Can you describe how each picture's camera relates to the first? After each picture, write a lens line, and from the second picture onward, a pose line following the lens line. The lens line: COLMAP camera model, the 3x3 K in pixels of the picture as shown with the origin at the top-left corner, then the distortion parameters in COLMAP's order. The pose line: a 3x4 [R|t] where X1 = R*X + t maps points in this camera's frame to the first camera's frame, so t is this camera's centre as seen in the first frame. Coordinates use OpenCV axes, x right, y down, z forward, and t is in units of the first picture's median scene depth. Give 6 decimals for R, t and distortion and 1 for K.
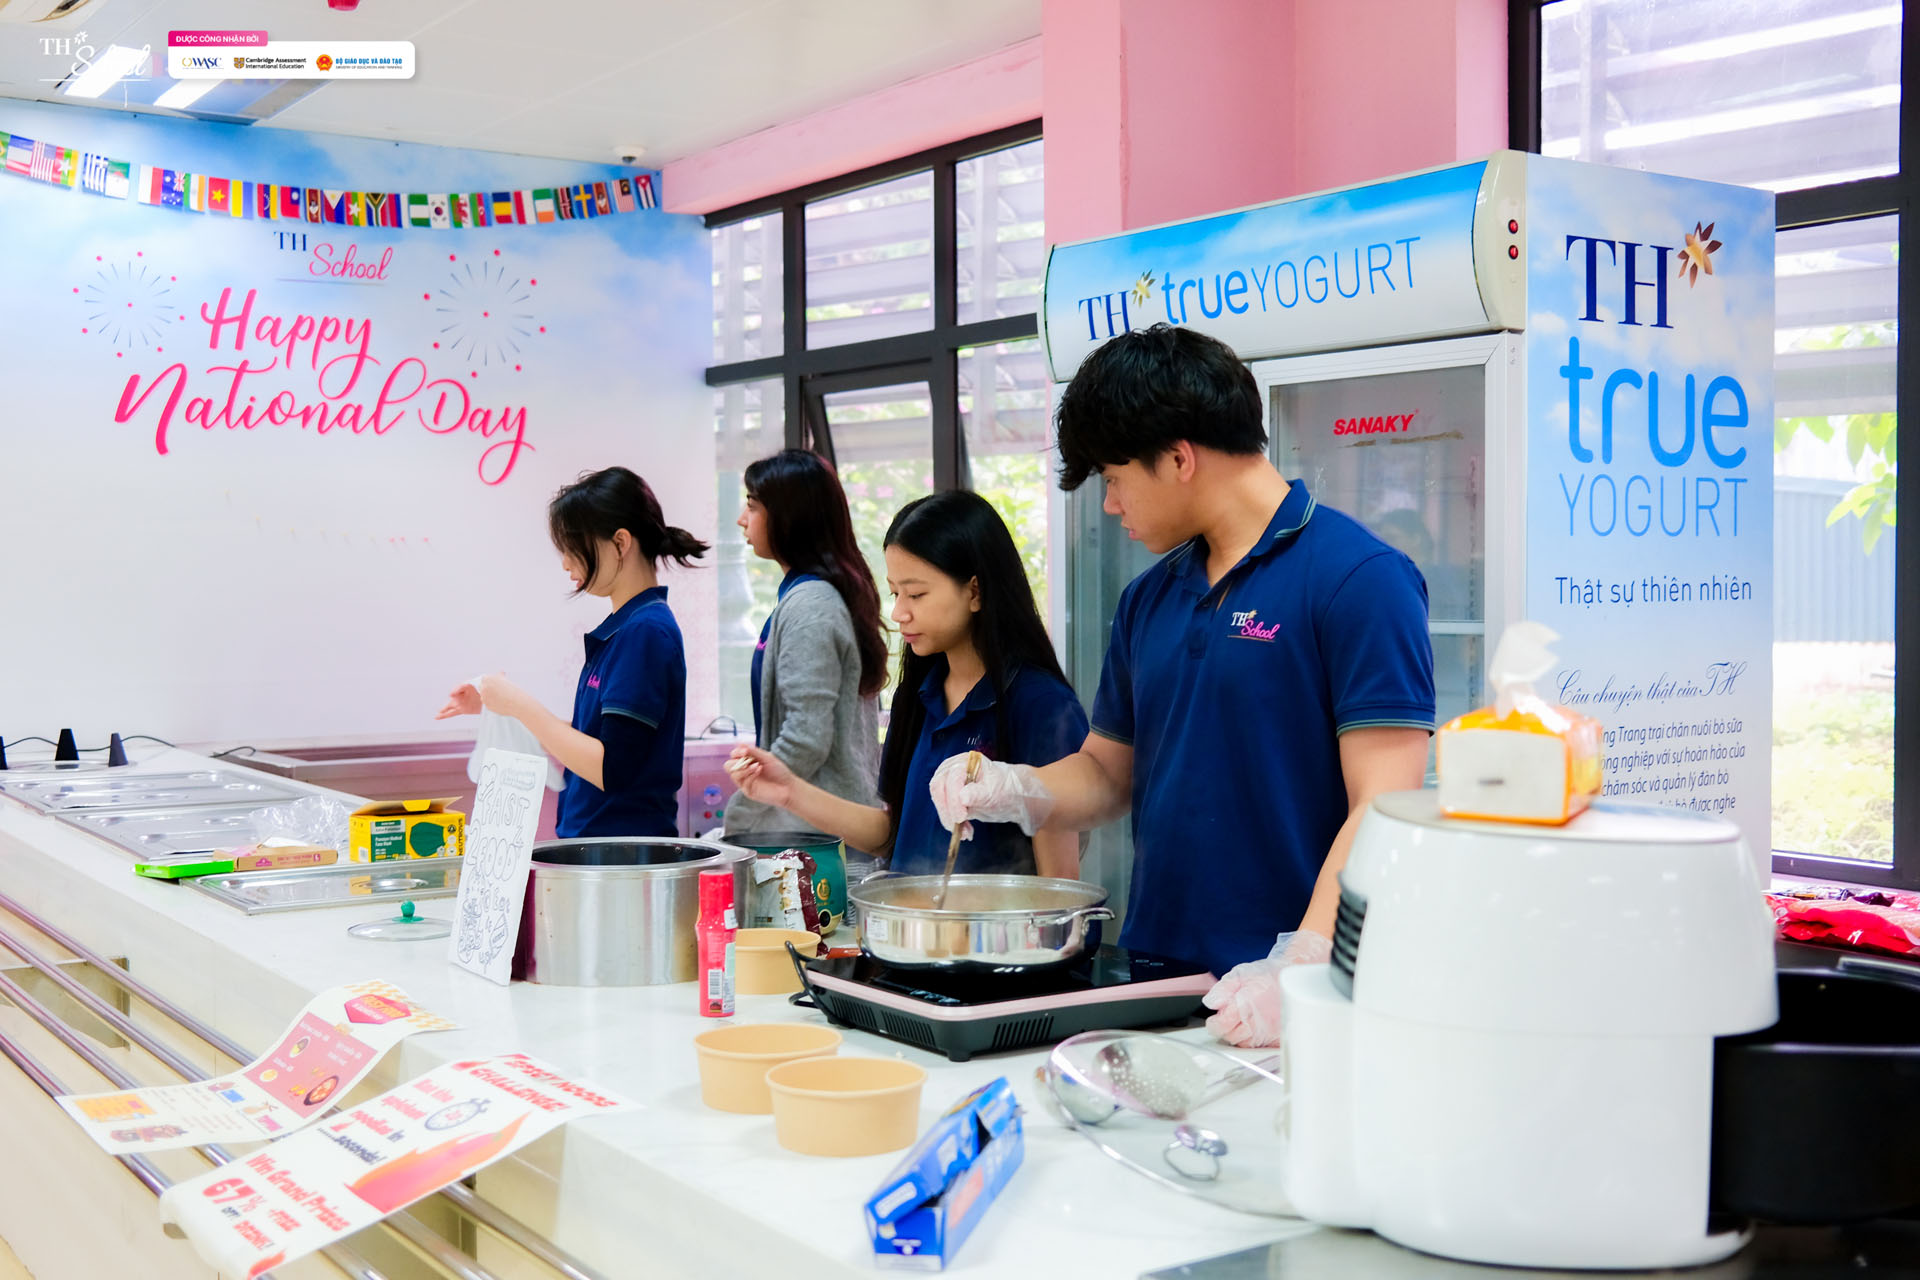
lens RADIAL K [[2197.6, 0, 960.0], [0, 2197.6, 640.0], [0, 0, 1]] dist [-0.005399, 0.033400]
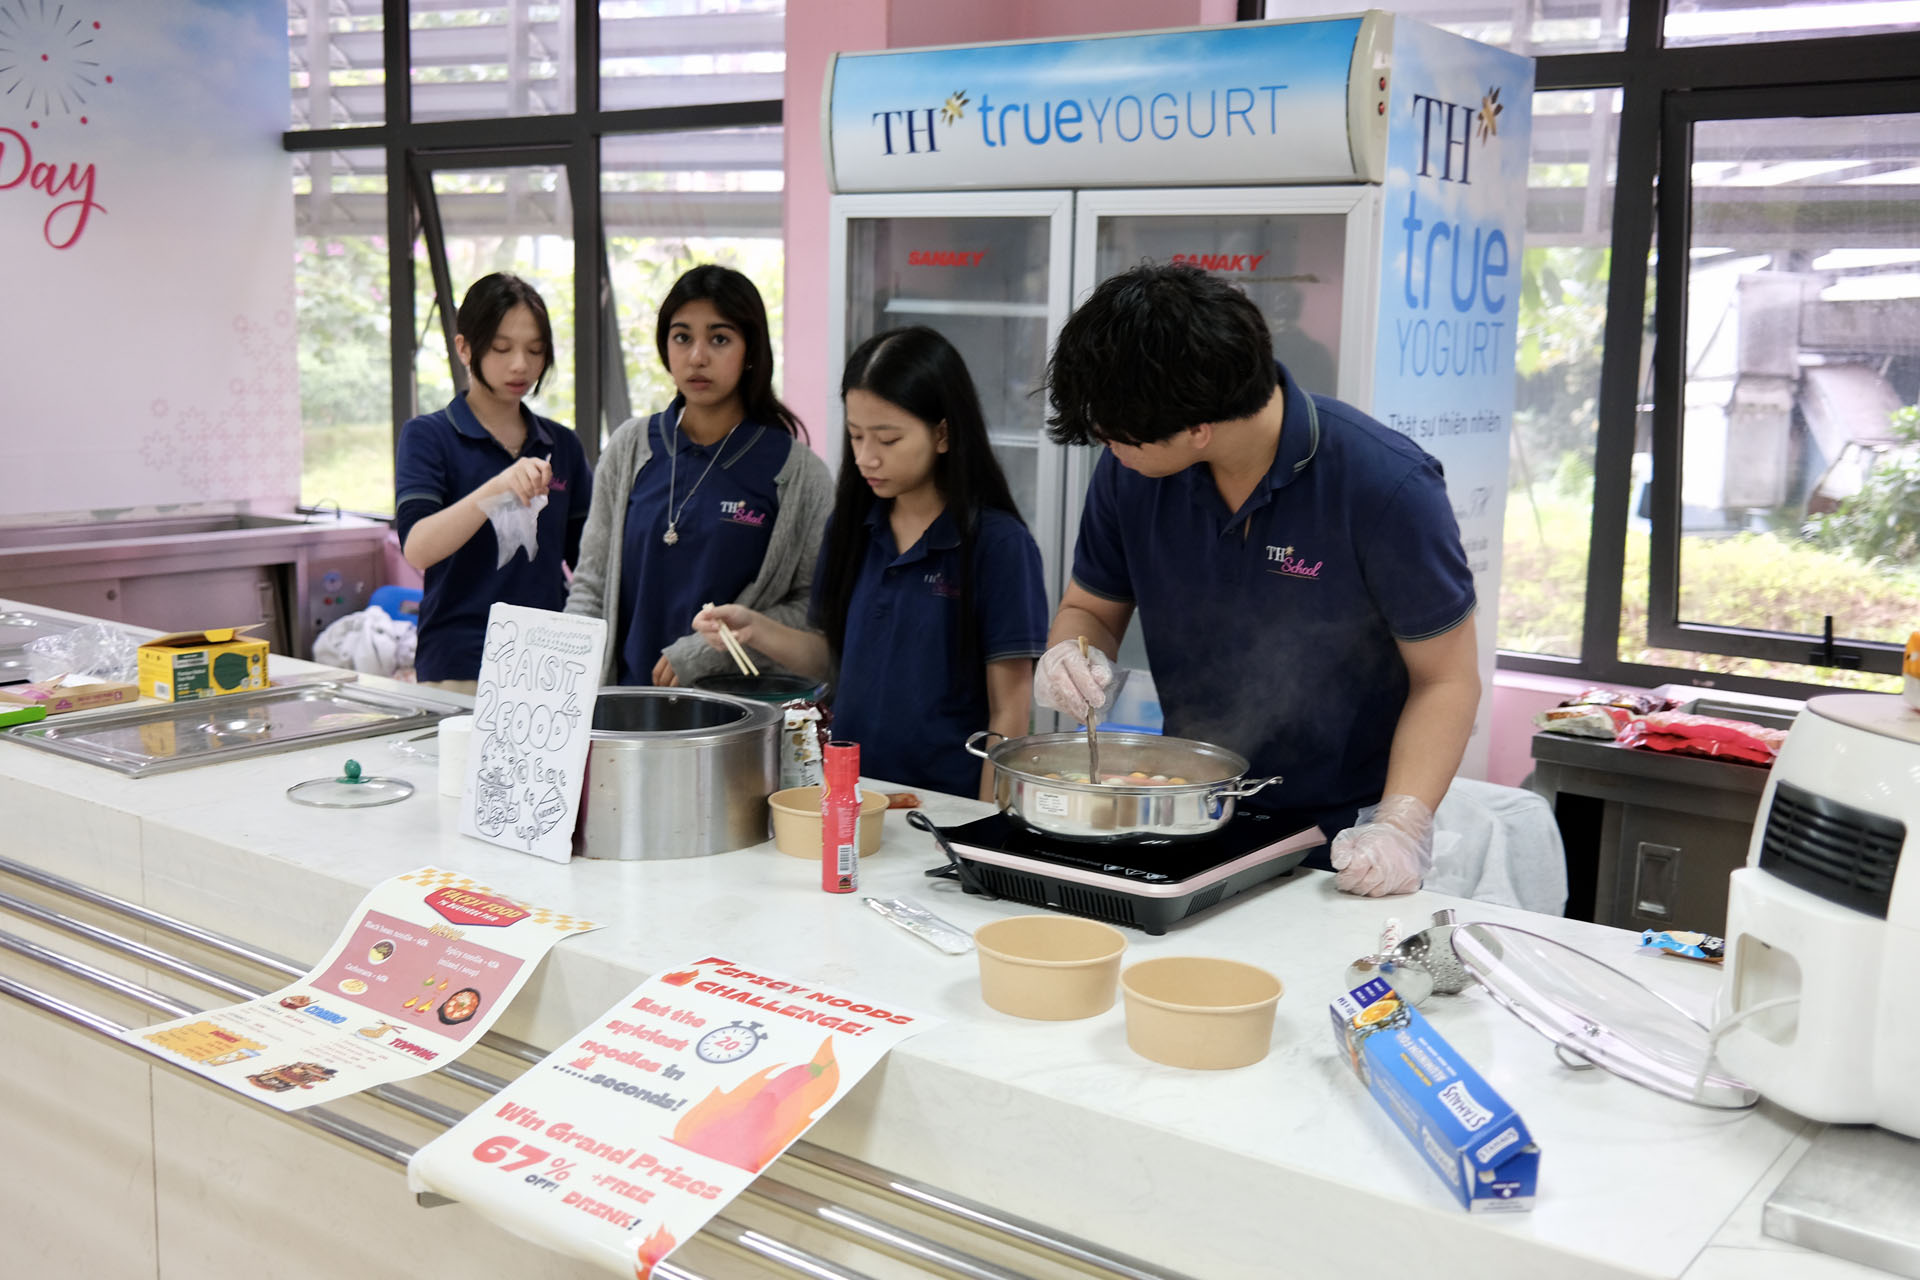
lens RADIAL K [[2005.5, 0, 955.8], [0, 2005.5, 628.4], [0, 0, 1]] dist [0.000251, 0.038566]
pose [[0.943404, -0.020162, 0.331032, -0.255711], [-0.020060, 0.992854, 0.117640, -0.035084], [-0.331038, -0.117622, 0.936258, 0.123807]]
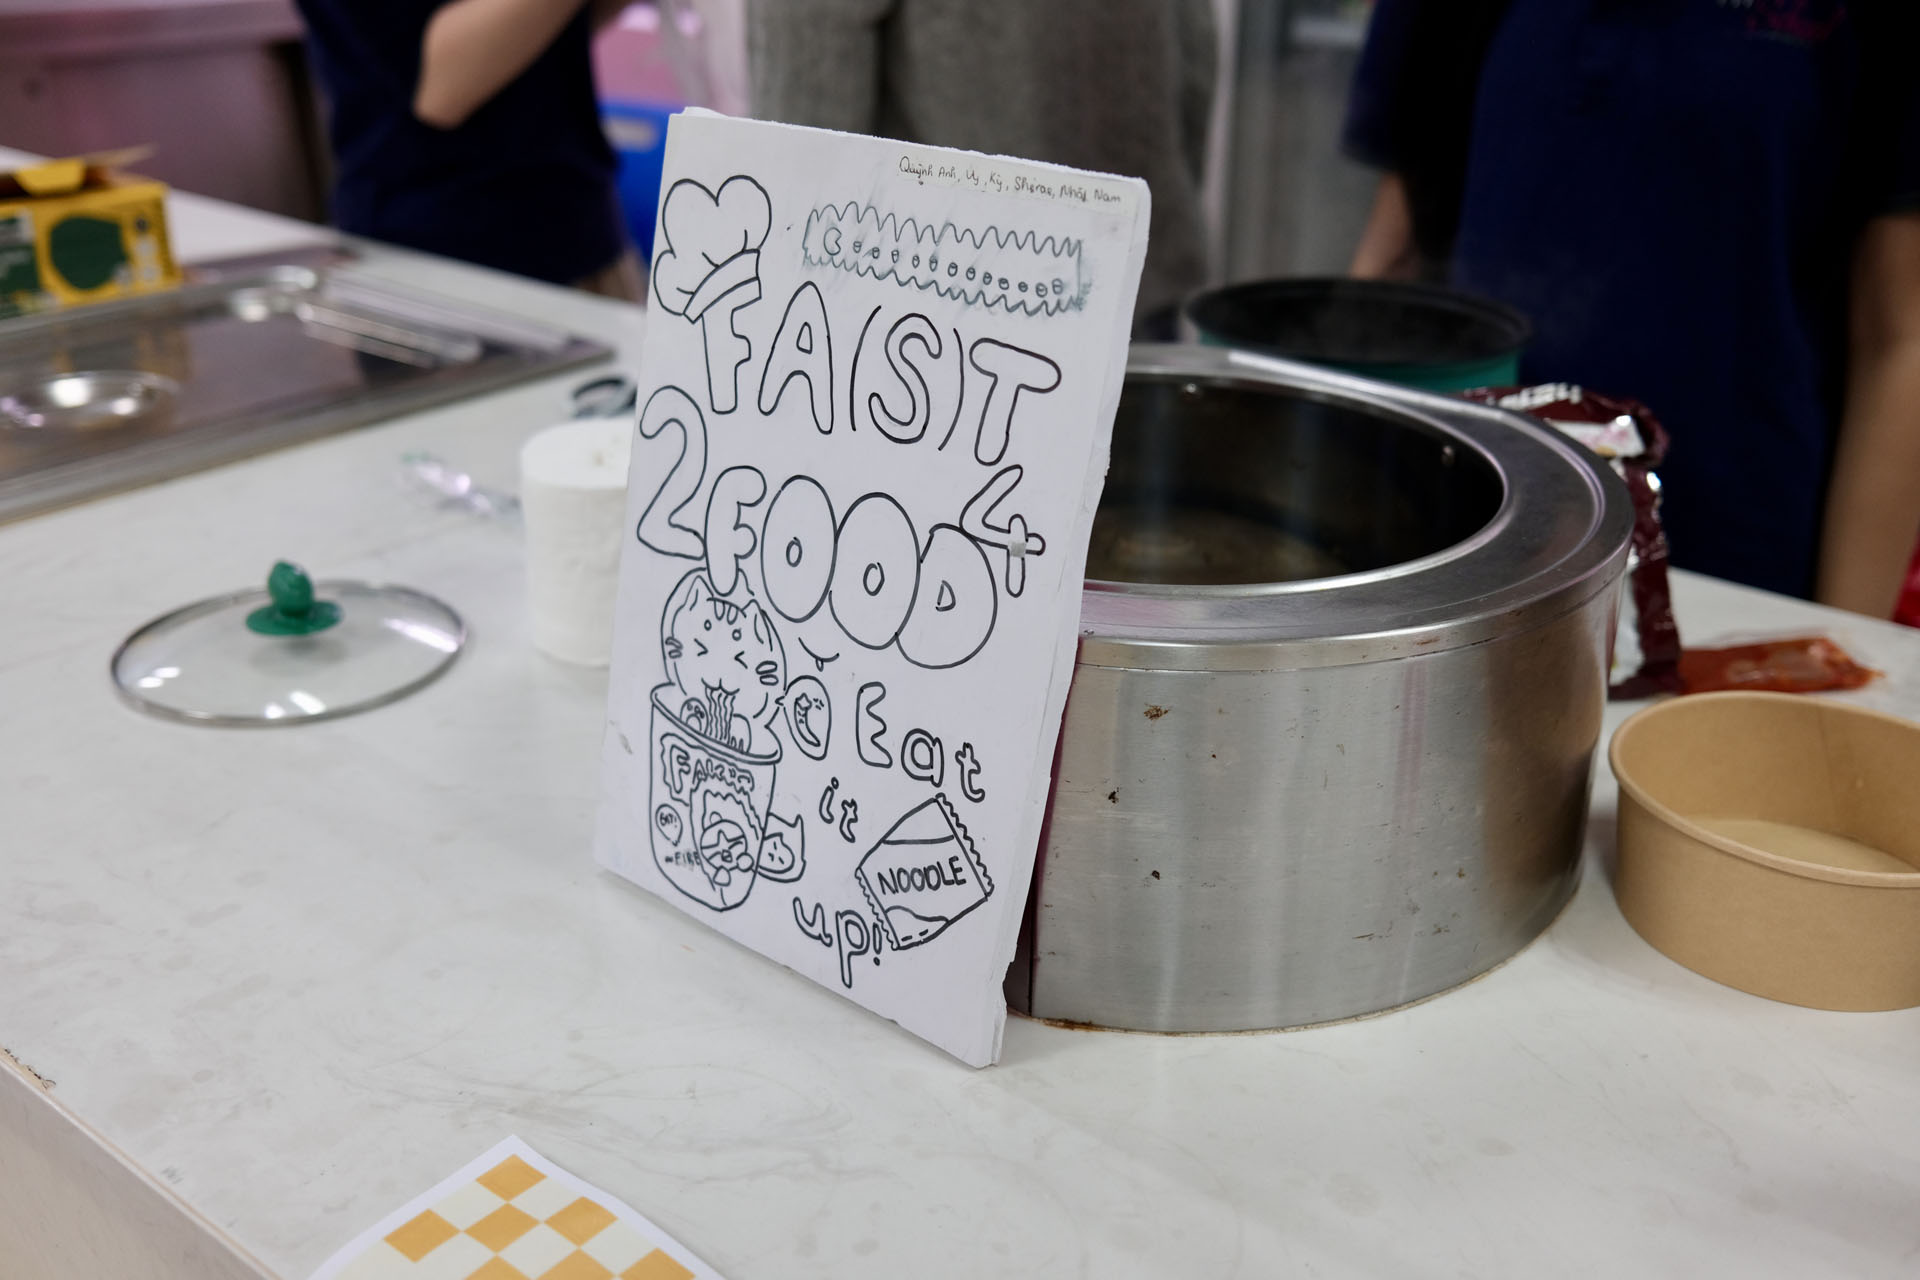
lens RADIAL K [[1924.5, 0, 987.0], [0, 1924.5, 627.6], [0, 0, 1]] dist [0.006604, 0.011096]
pose [[0.952566, -0.100707, 0.287188, -0.207188], [-0.011672, 0.930878, 0.365143, 0.018903], [-0.304109, -0.351175, 0.885547, 0.630010]]
